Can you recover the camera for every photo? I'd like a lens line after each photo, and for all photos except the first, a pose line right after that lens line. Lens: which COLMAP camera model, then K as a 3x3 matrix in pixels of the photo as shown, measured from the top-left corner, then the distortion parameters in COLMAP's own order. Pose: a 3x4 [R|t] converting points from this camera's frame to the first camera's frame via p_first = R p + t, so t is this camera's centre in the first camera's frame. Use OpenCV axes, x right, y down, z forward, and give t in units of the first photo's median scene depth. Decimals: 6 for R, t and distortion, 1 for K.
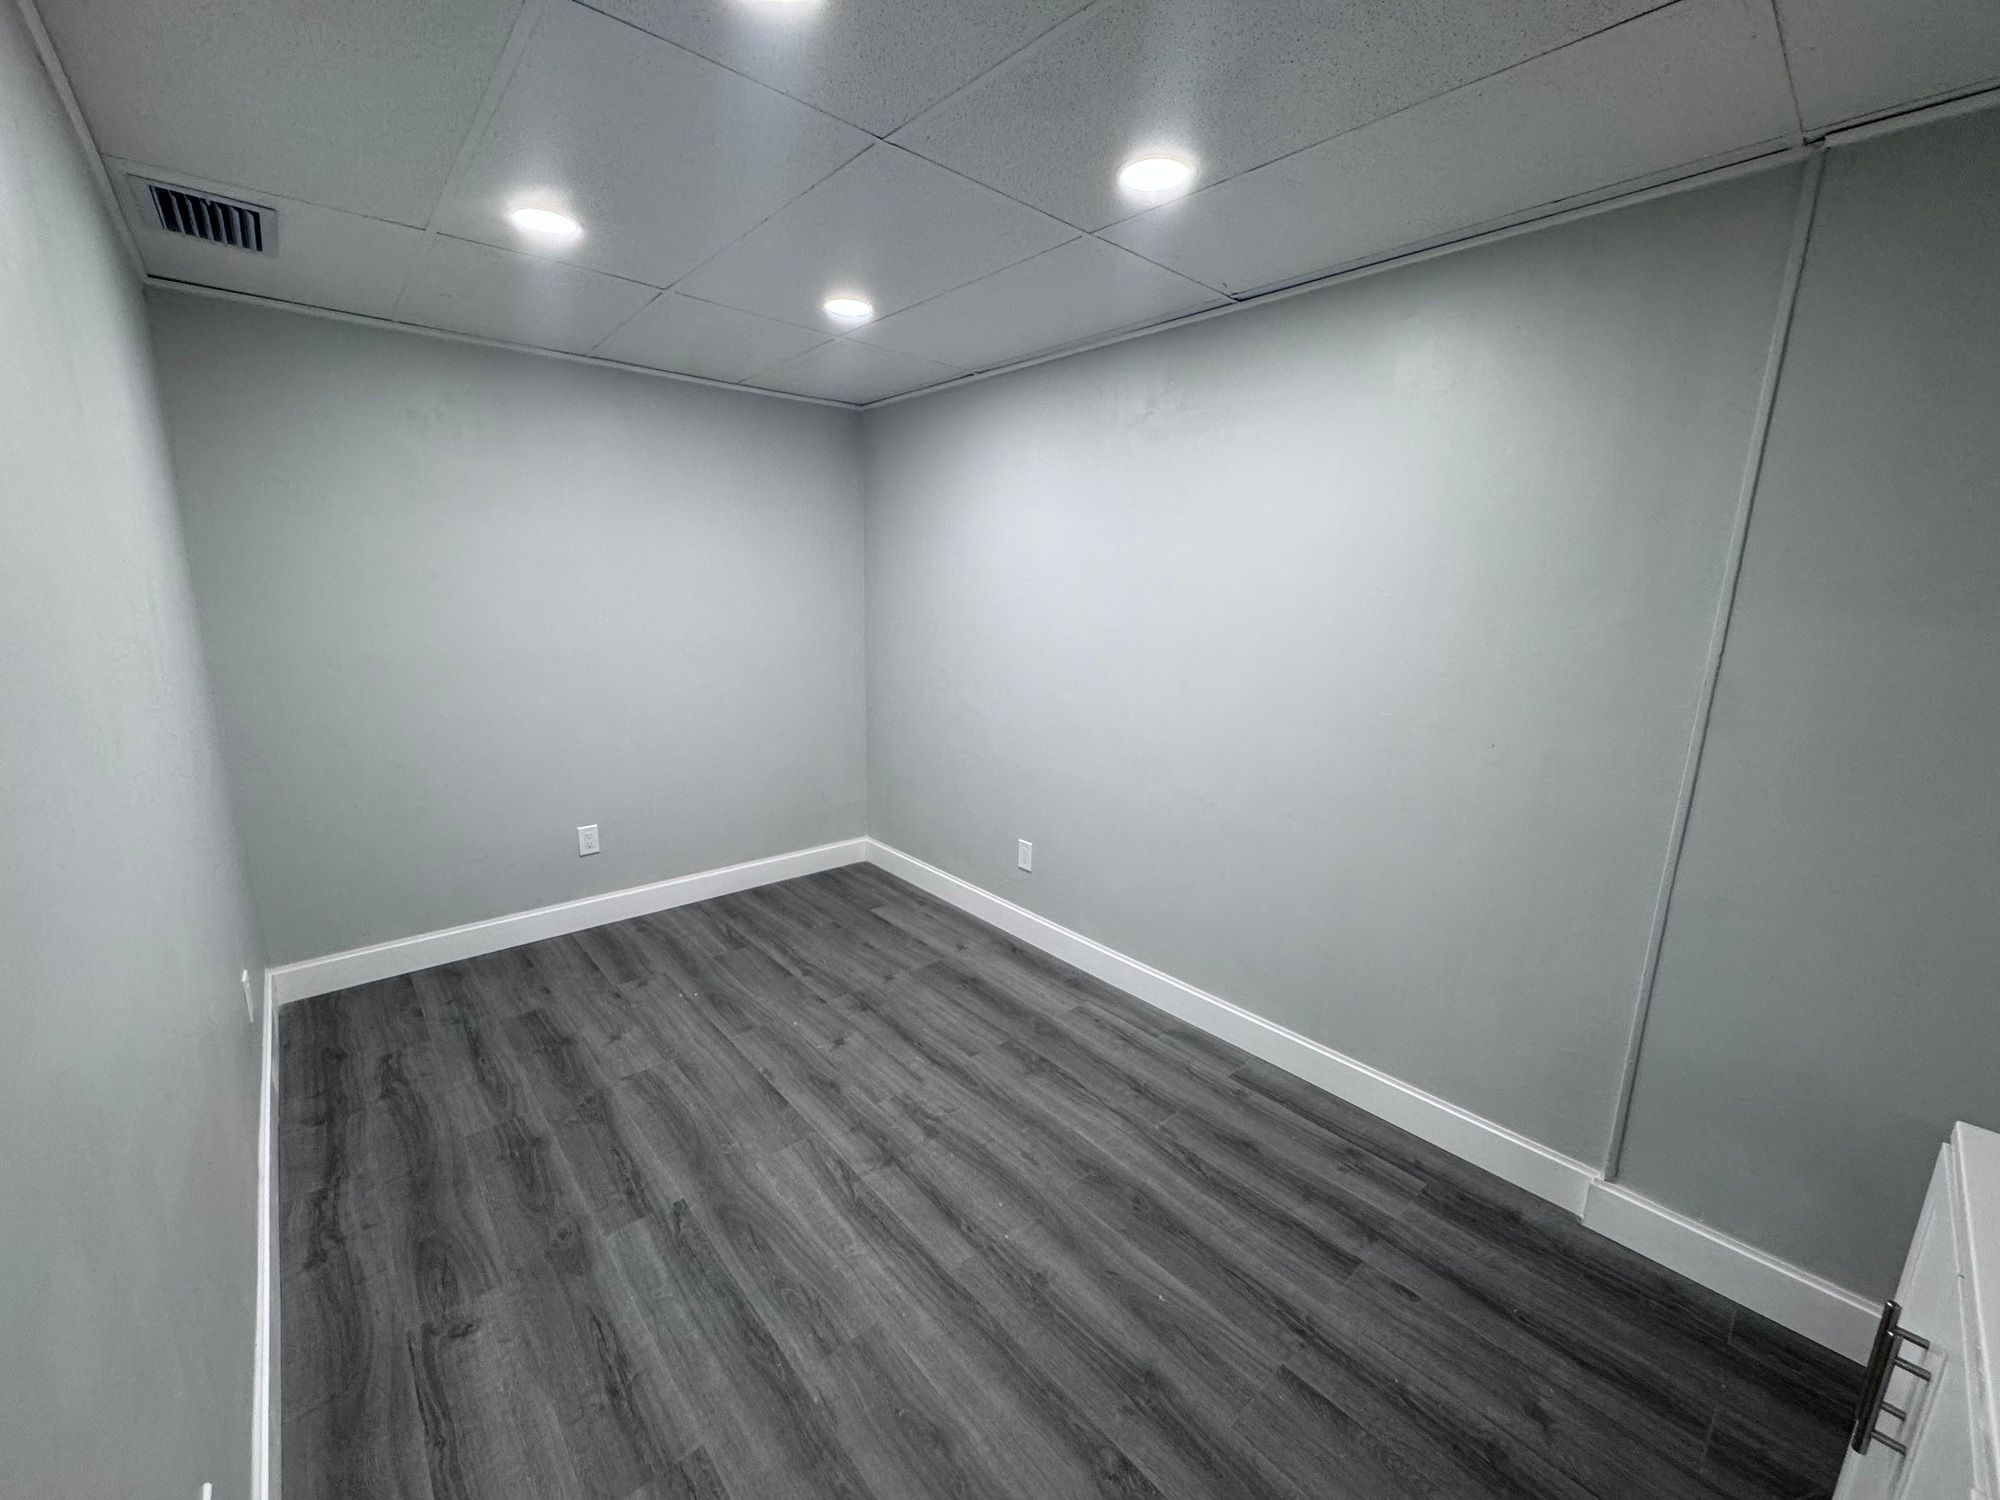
lens RADIAL K [[793.5, 0, 1000.5], [0, 793.5, 746.5], [0, 0, 1]] dist [-0.004366, 0.000378]
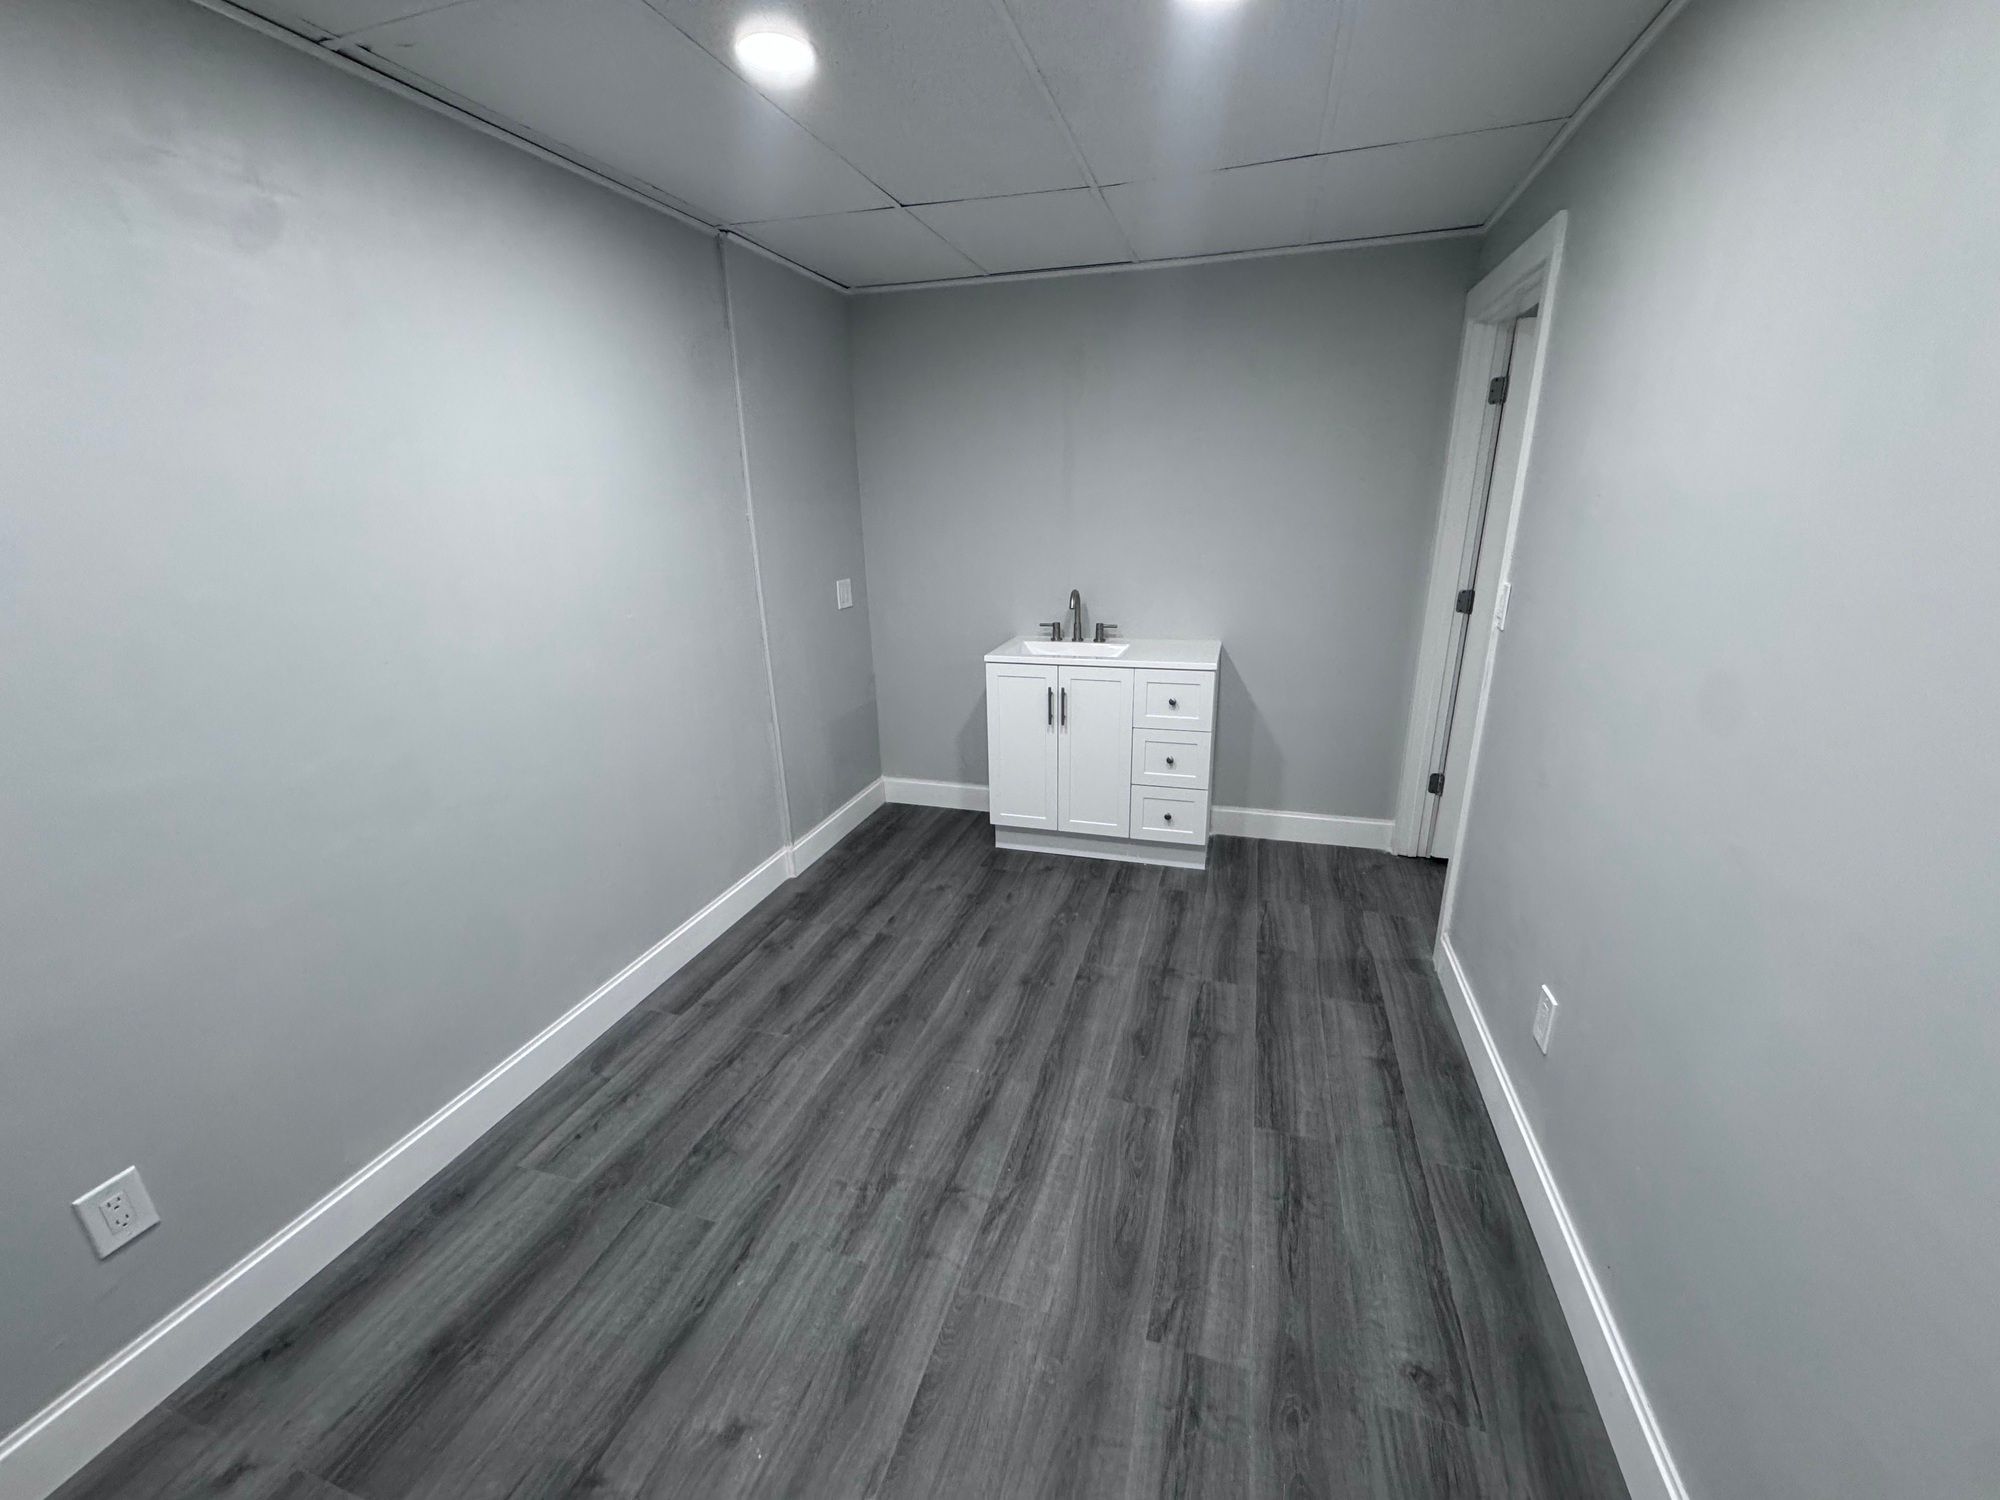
lens RADIAL K [[793.5, 0, 1000.5], [0, 793.5, 746.5], [0, 0, 1]] dist [-0.004366, 0.000378]
pose [[-0.514372, -0.271114, 0.813584, -0.797180], [0.185372, 0.891131, 0.414154, -0.267088], [-0.837293, 0.363845, -0.408115, 1.234212]]
